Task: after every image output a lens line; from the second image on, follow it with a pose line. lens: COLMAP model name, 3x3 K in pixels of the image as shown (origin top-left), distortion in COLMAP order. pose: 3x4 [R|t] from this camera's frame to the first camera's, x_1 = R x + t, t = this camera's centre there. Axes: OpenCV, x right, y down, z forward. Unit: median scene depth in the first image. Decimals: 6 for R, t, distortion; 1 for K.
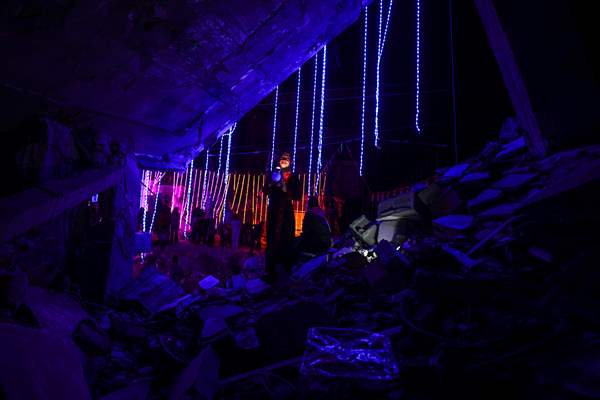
lens RADIAL K [[289.4, 0, 286.8], [0, 289.4, 202.5], [0, 0, 1]] dist [-0.038488, 0.001340]
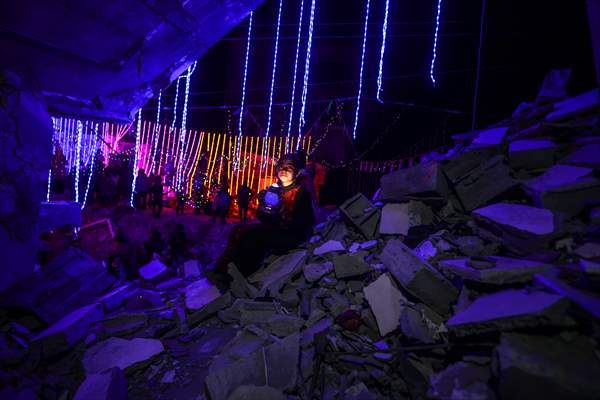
lens RADIAL K [[277.0, 0, 286.9], [0, 277.0, 204.3], [0, 0, 1]] dist [-0.041429, 0.011536]
pose [[0.997477, 0.033463, 0.062611, 0.034189], [-0.041478, 0.990455, 0.131450, -0.007597], [-0.057615, -0.133715, 0.989344, 0.250026]]
